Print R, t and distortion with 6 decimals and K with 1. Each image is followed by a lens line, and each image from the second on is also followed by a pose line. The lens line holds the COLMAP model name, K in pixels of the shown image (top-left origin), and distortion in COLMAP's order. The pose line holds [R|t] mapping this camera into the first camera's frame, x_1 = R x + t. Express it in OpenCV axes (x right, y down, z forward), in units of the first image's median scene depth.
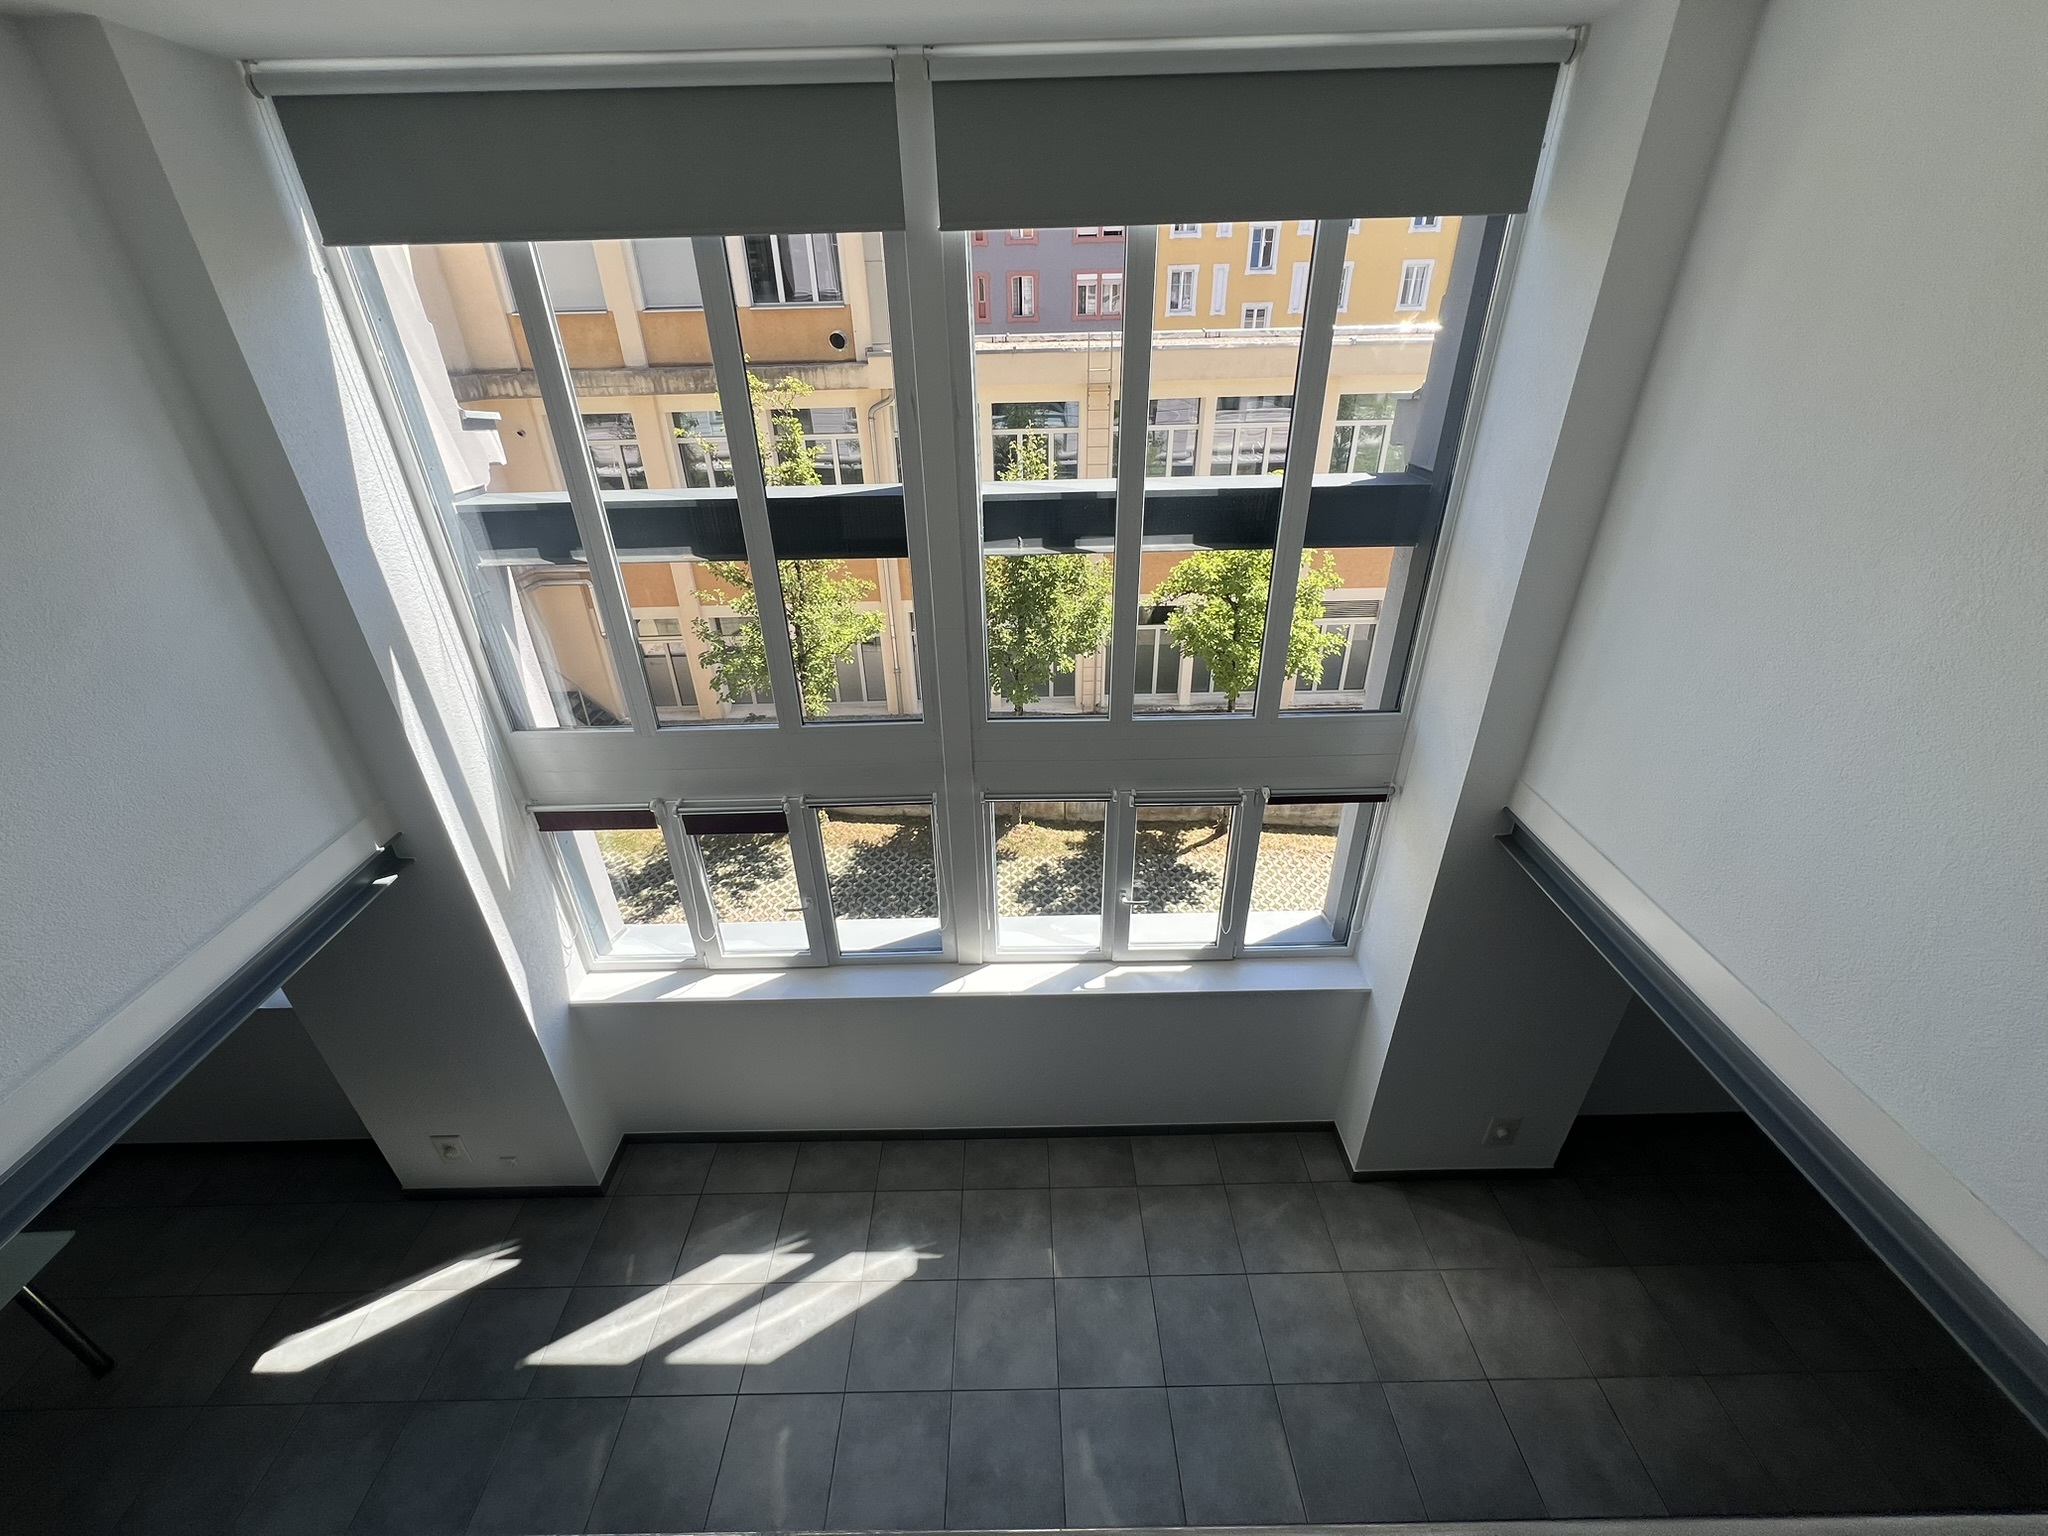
lens RADIAL K [[798.7, 0, 1019.6], [0, 798.7, 759.0], [0, 0, 1]] dist [-0.011197, 0.000305]
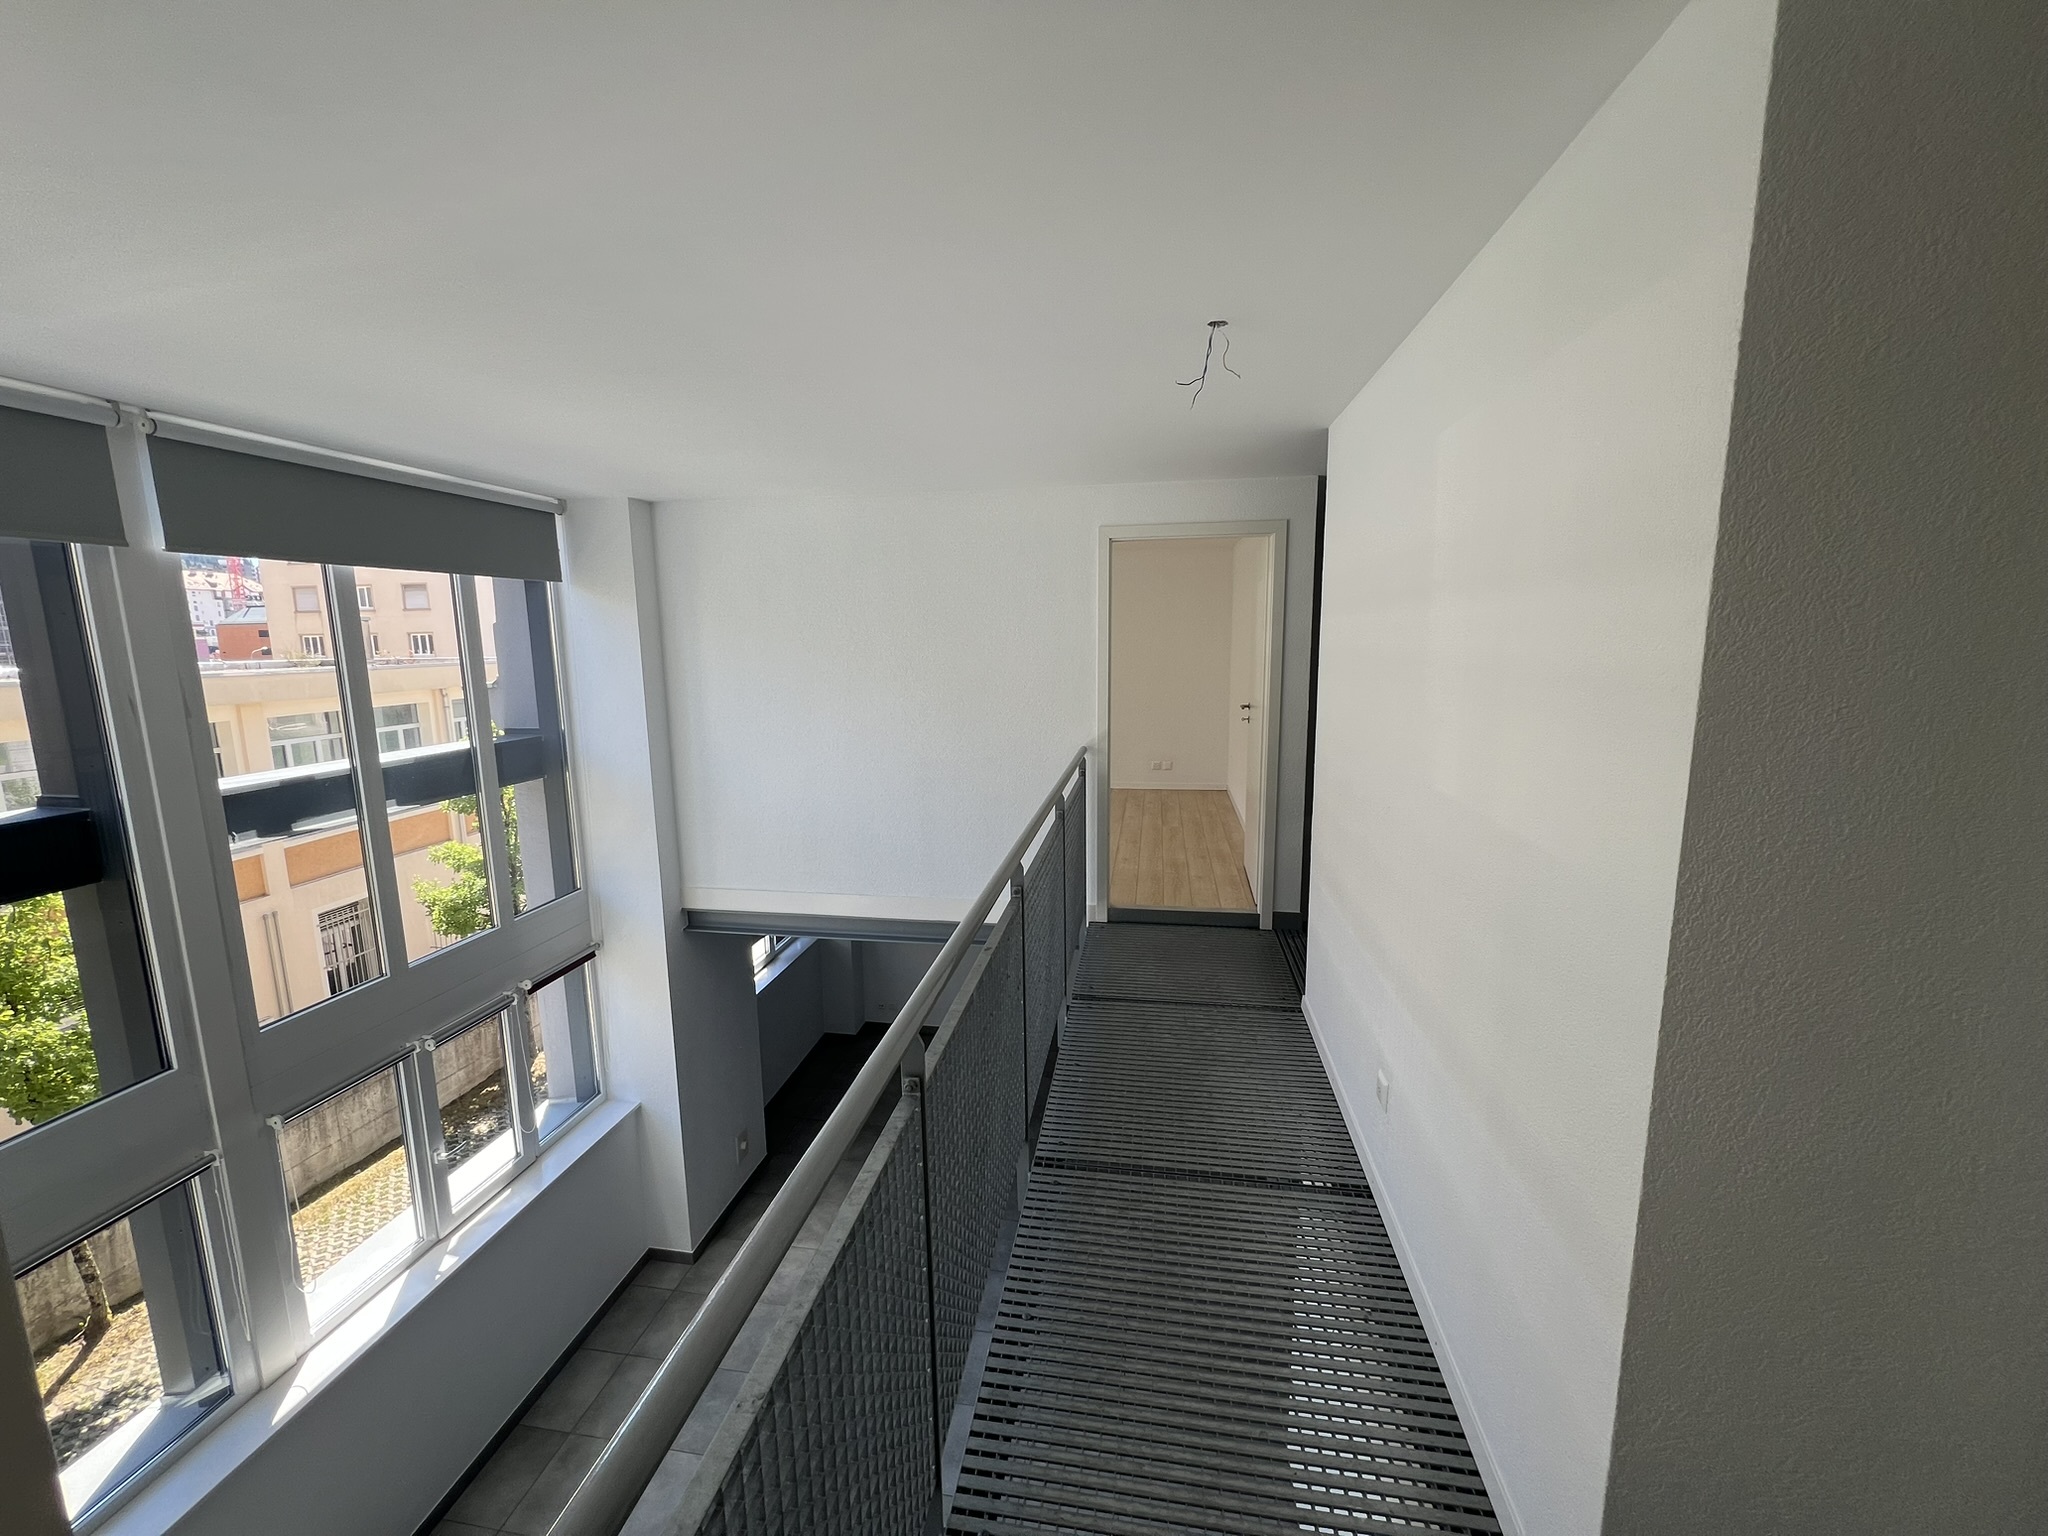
lens RADIAL K [[807.6, 0, 1028.4], [0, 807.6, 764.8], [0, 0, 1]] dist [0.001642, 0.000462]
pose [[0.157380, -0.137246, 0.977954, -0.713488], [0.477461, 0.877432, 0.046302, 0.055397], [-0.864443, 0.459648, 0.203620, -0.055471]]
